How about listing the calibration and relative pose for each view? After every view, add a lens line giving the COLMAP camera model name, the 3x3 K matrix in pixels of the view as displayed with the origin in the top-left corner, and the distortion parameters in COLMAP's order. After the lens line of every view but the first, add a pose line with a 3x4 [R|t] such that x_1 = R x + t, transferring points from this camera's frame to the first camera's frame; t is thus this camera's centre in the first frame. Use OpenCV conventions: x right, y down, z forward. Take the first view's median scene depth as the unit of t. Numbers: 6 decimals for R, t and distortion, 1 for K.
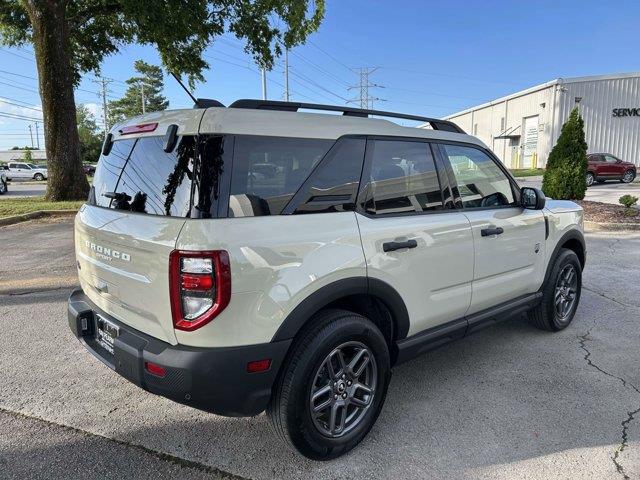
lens RADIAL K [[489.0, 0, 318.6], [0, 489.0, 239.3], [0, 0, 1]] dist [0.037092, -0.036957]
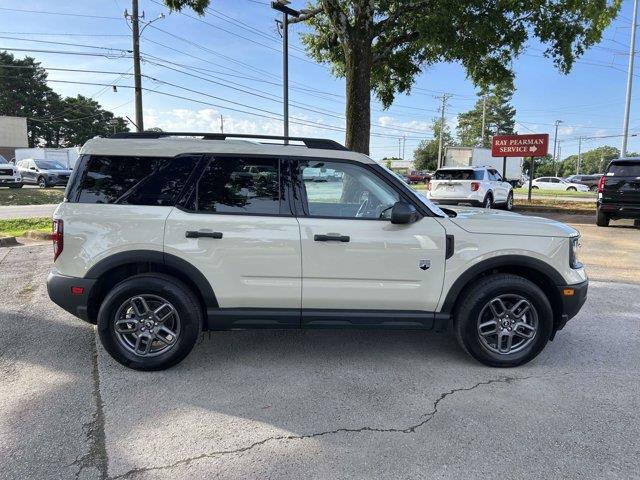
lens RADIAL K [[489.0, 0, 324.0], [0, 489.0, 239.5], [0, 0, 1]] dist [0.037092, -0.036957]
pose [[0.767681, 0.104318, -0.632285, 0.174888], [-0.115815, 0.992999, 0.023216, -0.006199], [0.630280, 0.055406, 0.774388, 0.022790]]
